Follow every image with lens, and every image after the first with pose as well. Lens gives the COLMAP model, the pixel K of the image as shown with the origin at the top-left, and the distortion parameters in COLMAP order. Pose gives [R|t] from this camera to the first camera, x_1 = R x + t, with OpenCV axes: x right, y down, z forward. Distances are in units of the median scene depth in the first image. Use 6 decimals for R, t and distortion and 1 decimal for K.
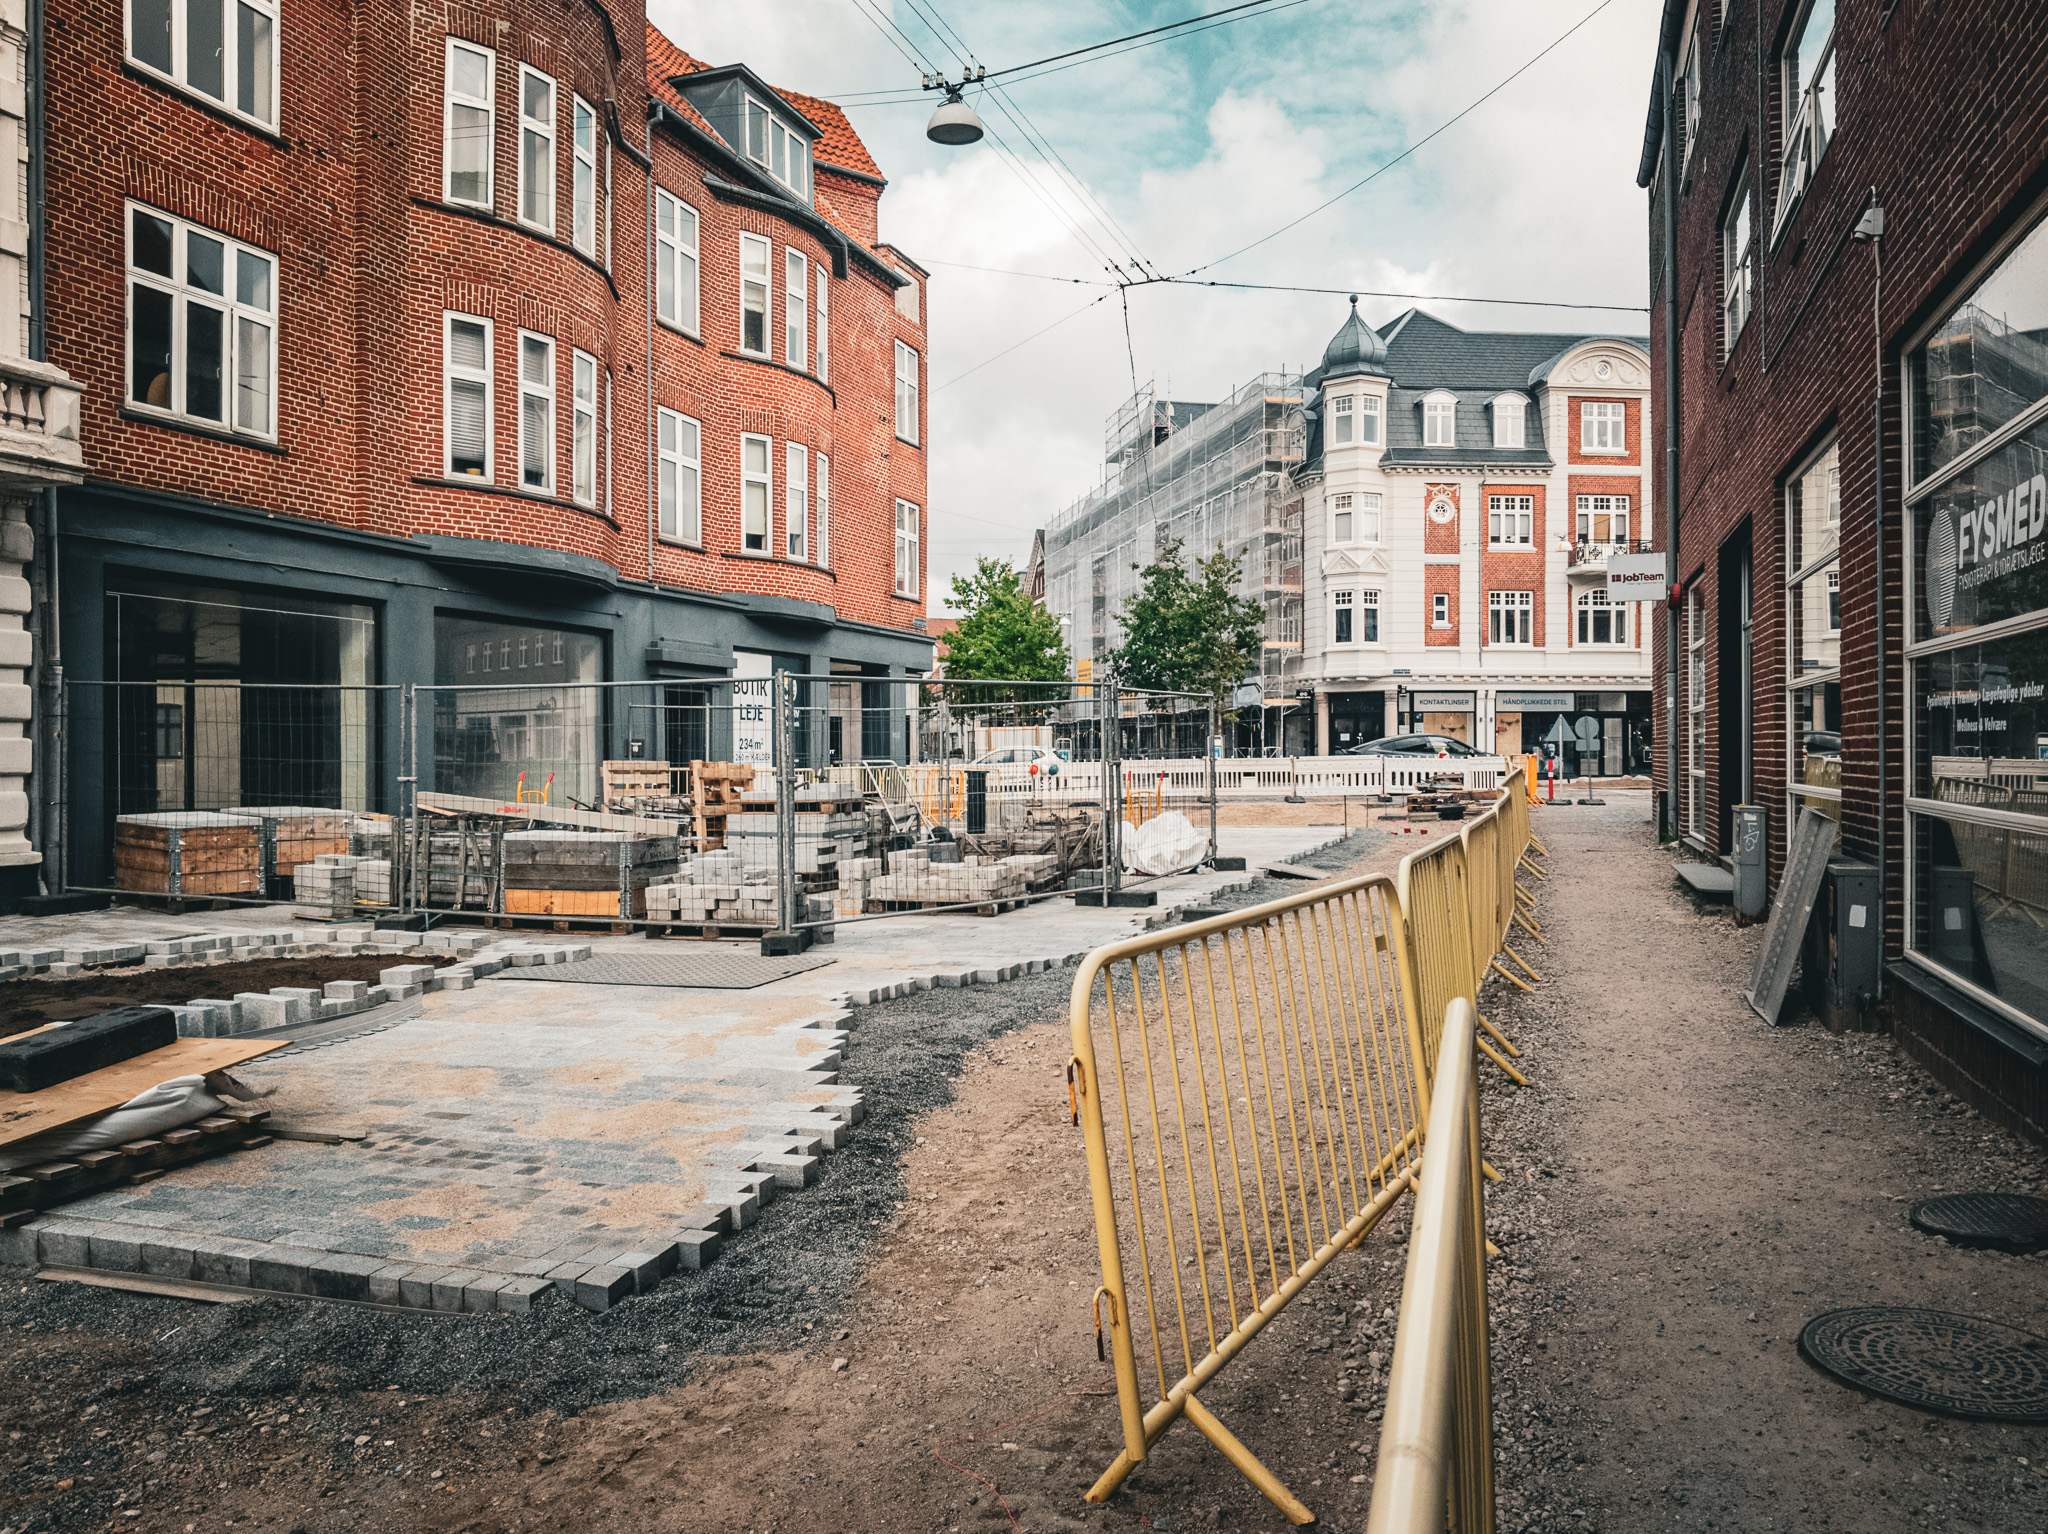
lens RADIAL K [[1830.4, 0, 1025.3], [0, 1830.4, 758.5], [0, 0, 1]] dist [0.010864, 0.005841]
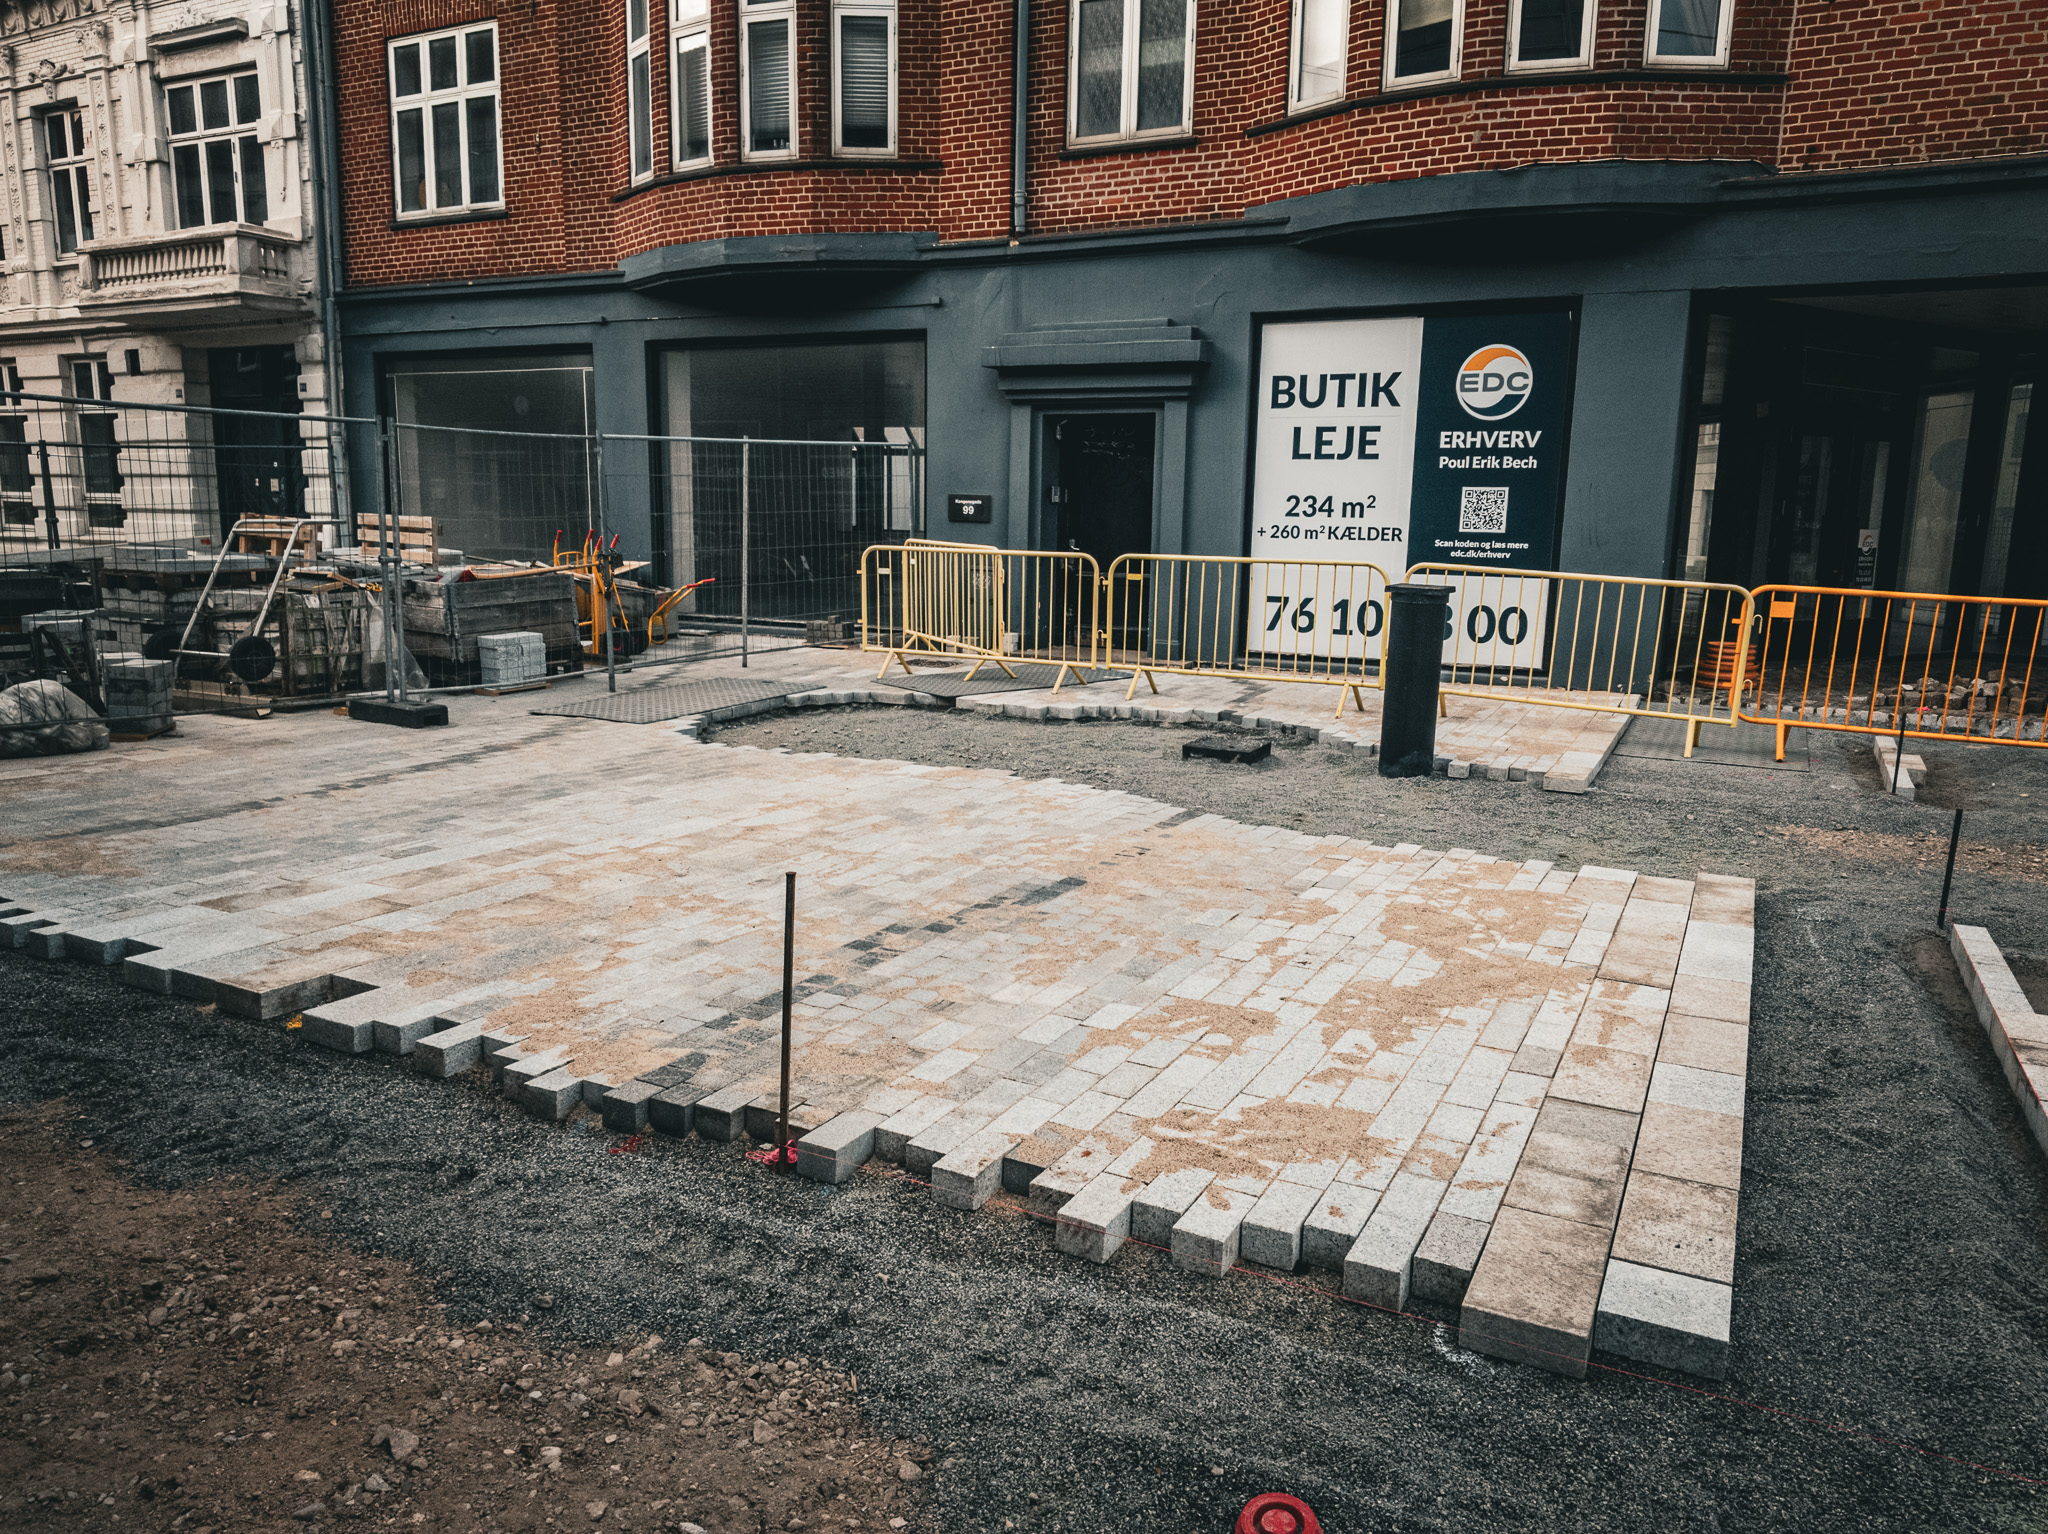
lens RADIAL K [[1400.3, 0, 1021.9], [0, 1400.3, 767.3], [0, 0, 1]] dist [-0.020448, -0.001836]
pose [[-0.191051, 0.189490, -0.963116, 0.315210], [-0.019209, 0.980280, 0.196677, -0.015170], [0.981392, 0.056076, -0.183643, 1.230675]]
